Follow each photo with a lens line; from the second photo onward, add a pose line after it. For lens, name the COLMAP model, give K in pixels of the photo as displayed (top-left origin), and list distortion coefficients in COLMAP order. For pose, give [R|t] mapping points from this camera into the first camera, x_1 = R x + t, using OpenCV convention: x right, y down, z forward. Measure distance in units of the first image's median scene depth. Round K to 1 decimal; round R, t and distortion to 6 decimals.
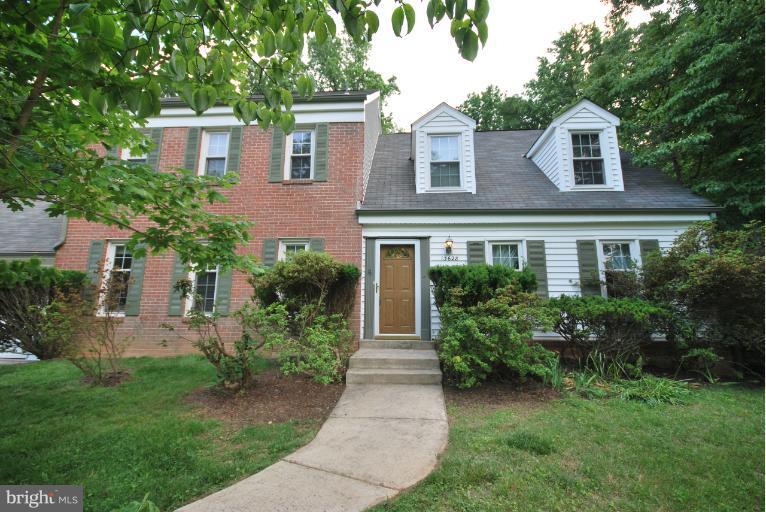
lens RADIAL K [[334.9, 0, 383.0], [0, 334.9, 256.0], [0, 0, 1]] dist [0.001434, -0.008211]
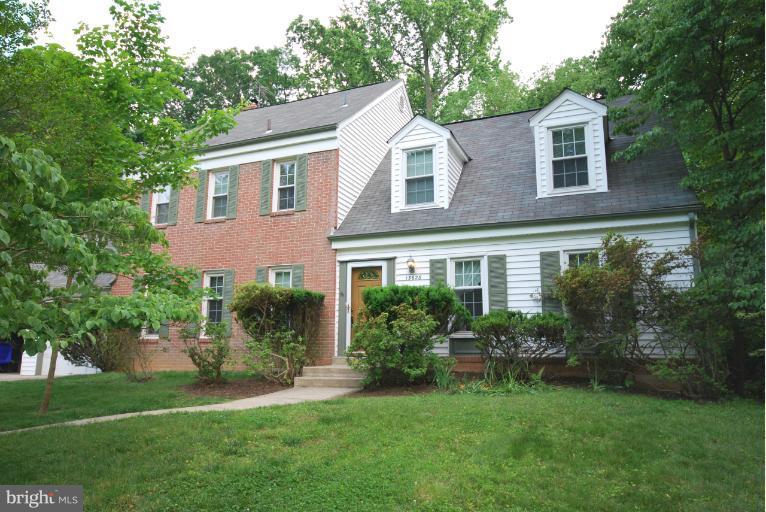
lens RADIAL K [[537.5, 0, 383.0], [0, 537.5, 256.0], [0, 0, 1]] dist [-0.002029, 0.000244]
pose [[0.944052, -0.061549, -0.324004, 0.627938], [0.059881, 0.998091, -0.015125, -0.038707], [0.324316, -0.005123, 0.945935, -0.559354]]
